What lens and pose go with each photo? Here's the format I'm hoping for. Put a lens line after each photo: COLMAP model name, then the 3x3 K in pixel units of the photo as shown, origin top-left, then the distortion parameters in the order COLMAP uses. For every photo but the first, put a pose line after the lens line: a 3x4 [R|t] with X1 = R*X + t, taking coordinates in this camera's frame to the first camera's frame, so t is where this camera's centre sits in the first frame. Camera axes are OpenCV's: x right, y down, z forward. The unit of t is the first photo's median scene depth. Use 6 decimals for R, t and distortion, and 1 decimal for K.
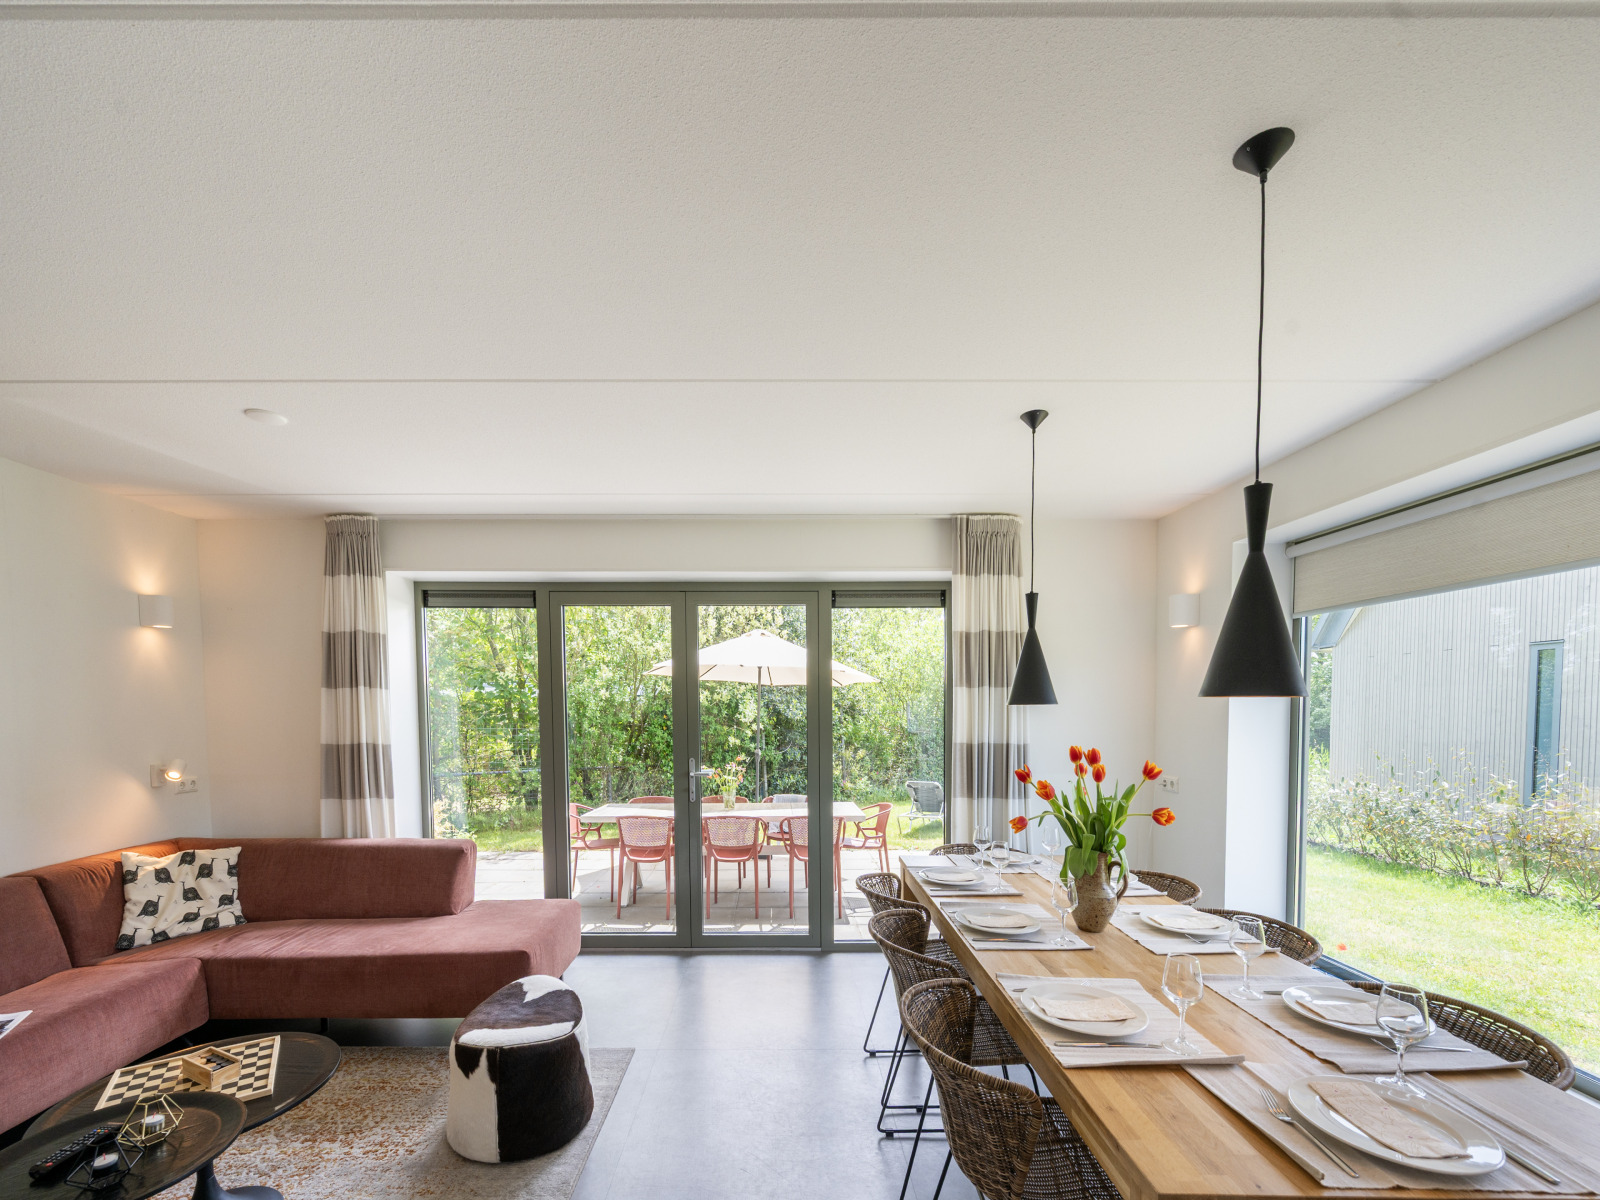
lens RADIAL K [[677.7, 0, 781.8], [0, 677.7, 734.8], [0, 0, 1]] dist [0.000686, 0.000930]
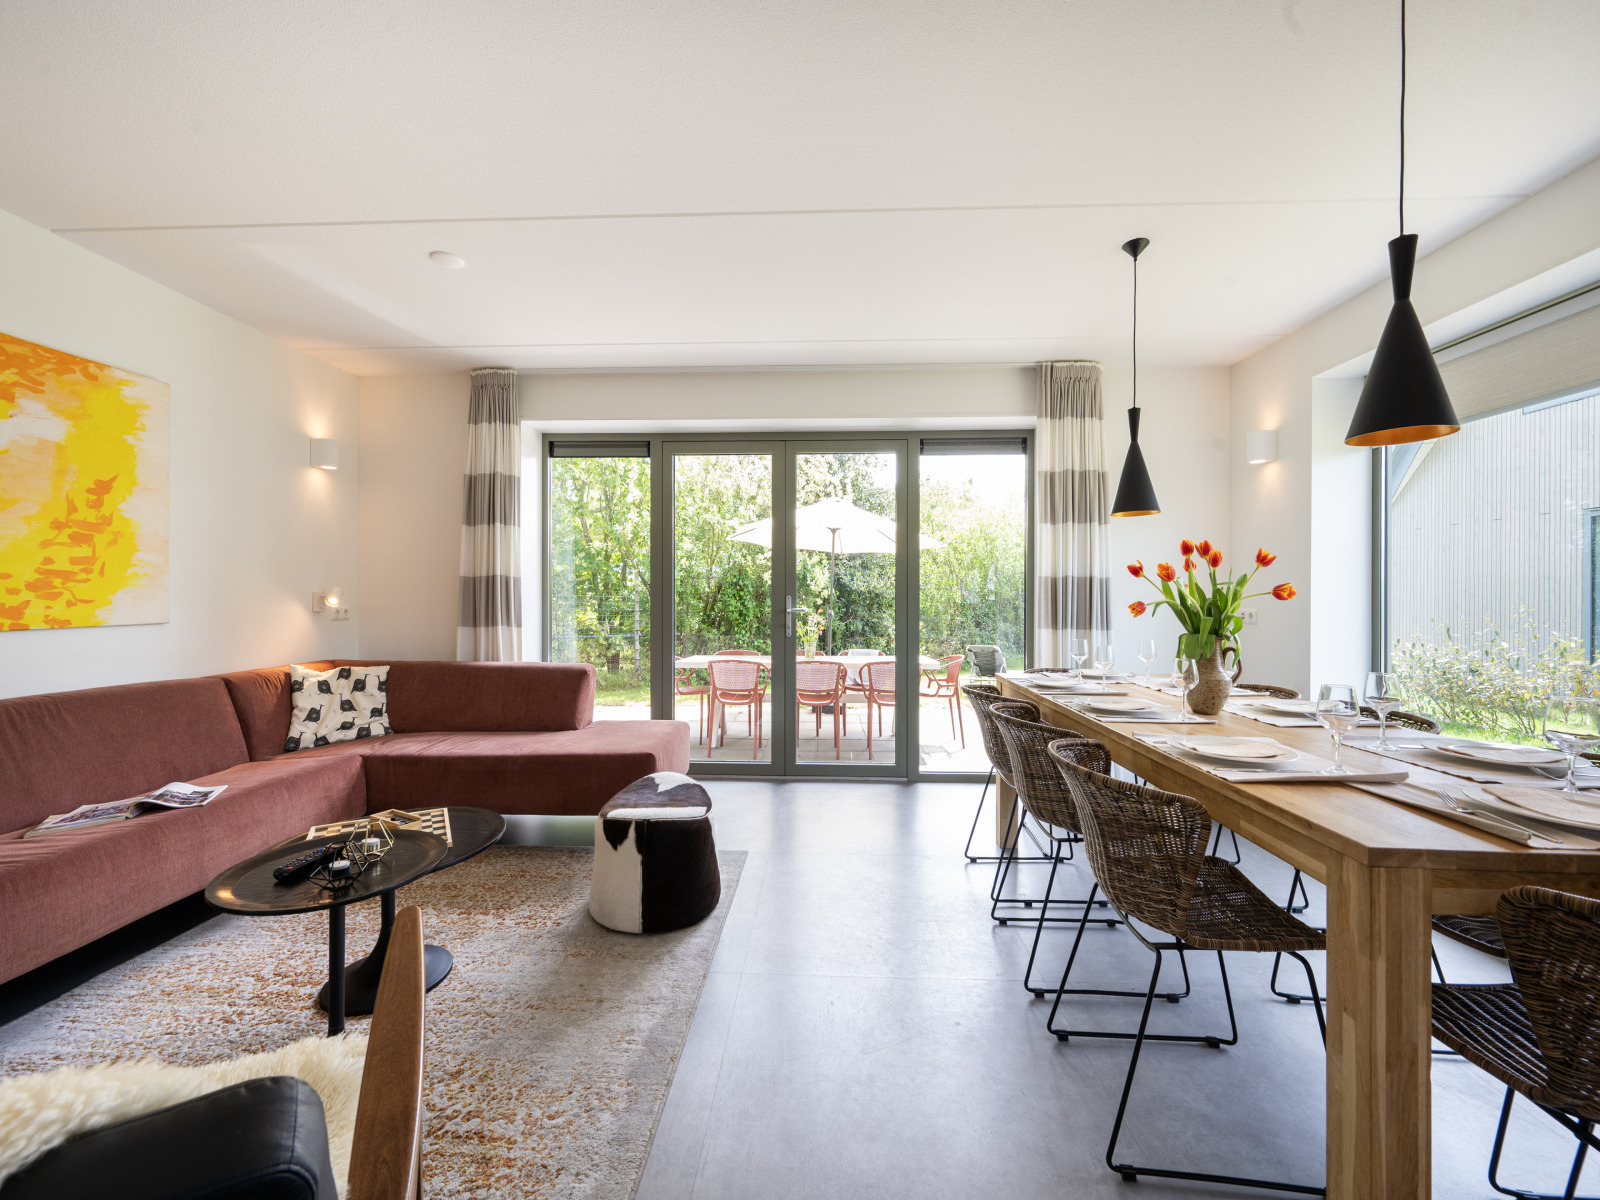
lens RADIAL K [[635.2, 0, 803.5], [0, 635.2, 598.3], [0, 0, 1]] dist [0.001980, 0.000394]
pose [[0.999157, 0.001101, -0.041044, -0.083237], [-0.002842, 0.999097, -0.042385, 0.099833], [0.040960, 0.042465, 0.998258, -0.011318]]
